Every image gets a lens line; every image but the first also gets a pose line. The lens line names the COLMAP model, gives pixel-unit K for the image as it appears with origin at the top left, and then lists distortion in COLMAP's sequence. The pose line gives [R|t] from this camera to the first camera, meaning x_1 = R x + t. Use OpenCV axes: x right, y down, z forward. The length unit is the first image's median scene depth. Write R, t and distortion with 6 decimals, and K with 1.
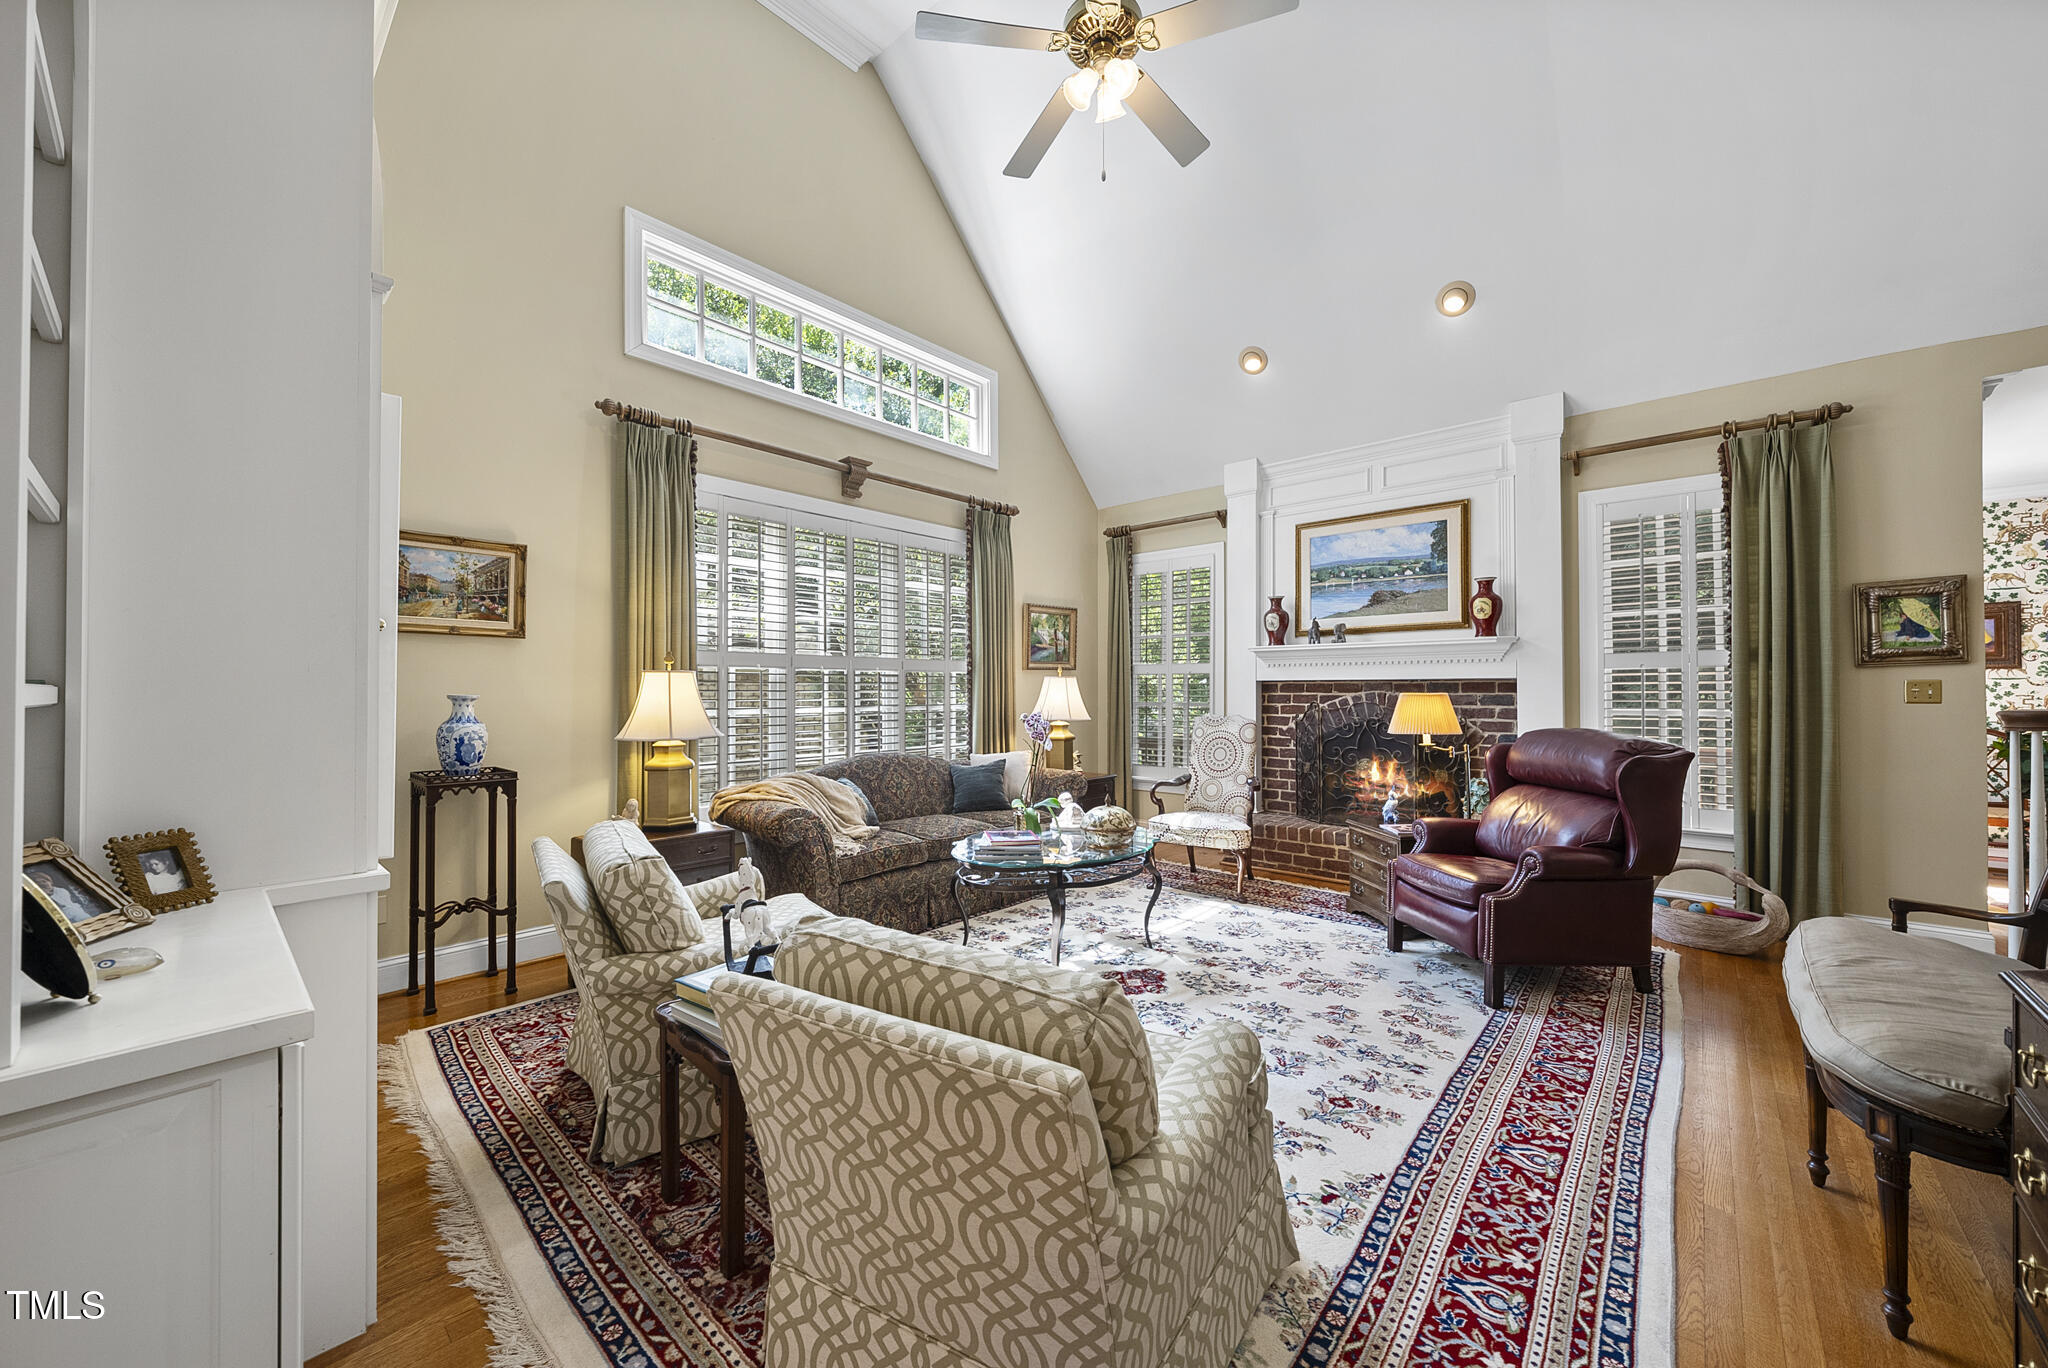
lens RADIAL K [[752.3, 0, 1025.1], [0, 752.3, 686.1], [0, 0, 1]] dist [-0.001784, 0.000285]
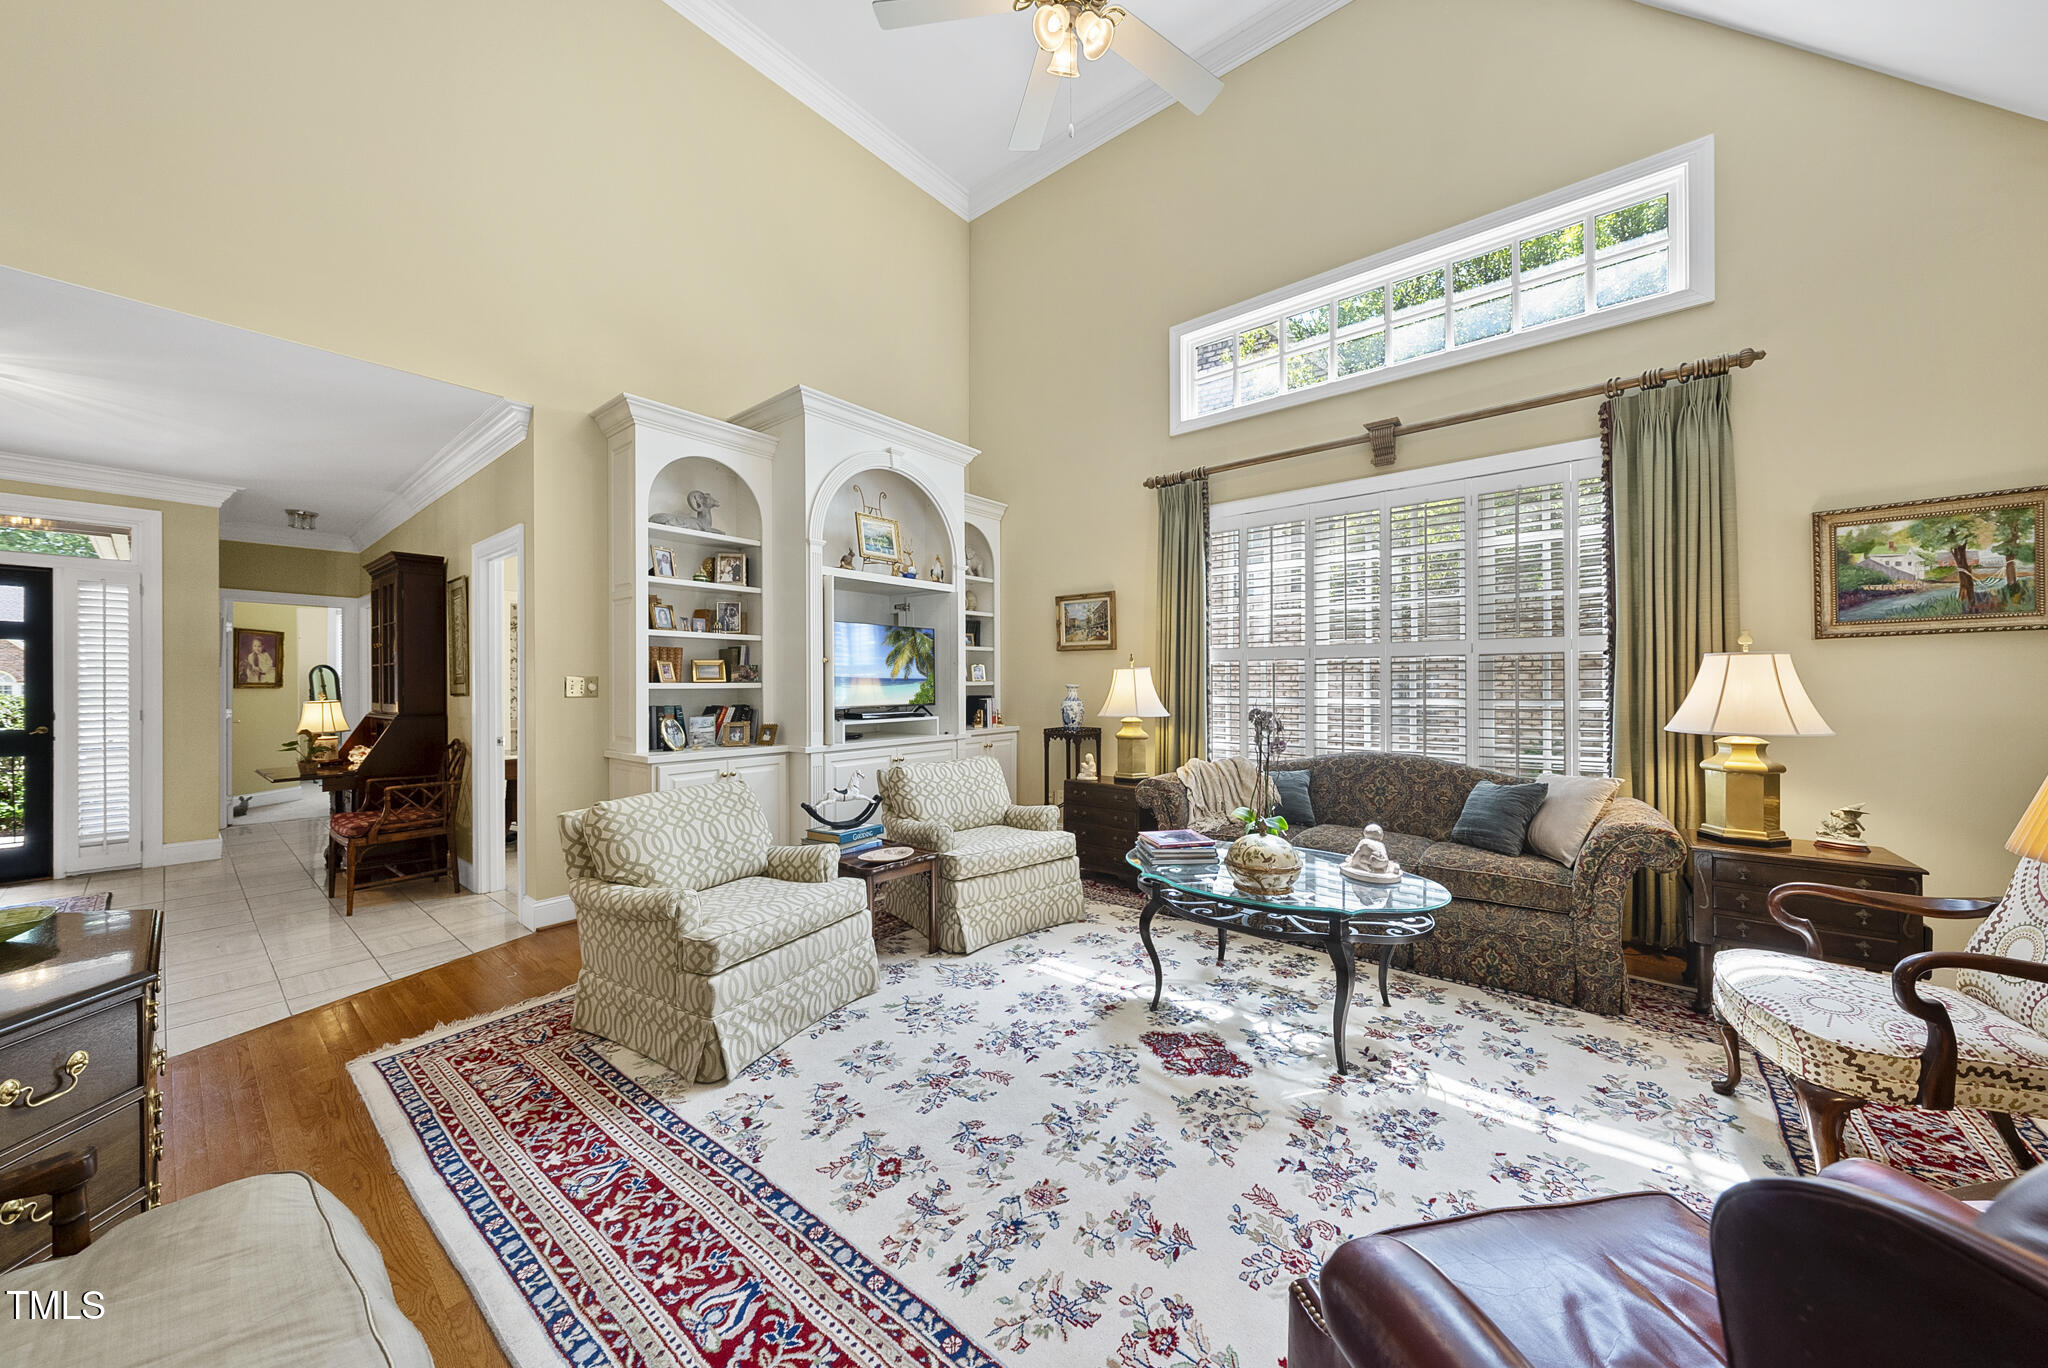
lens RADIAL K [[697.3, 0, 1030.3], [0, 697.3, 683.9], [0, 0, 1]] dist [-0.003658, 0.000054]
pose [[0.056137, 0.000845, -0.998423, 1.449267], [0.010579, 0.999943, 0.001441, 0.010196], [0.998367, -0.010643, 0.056124, 1.338075]]
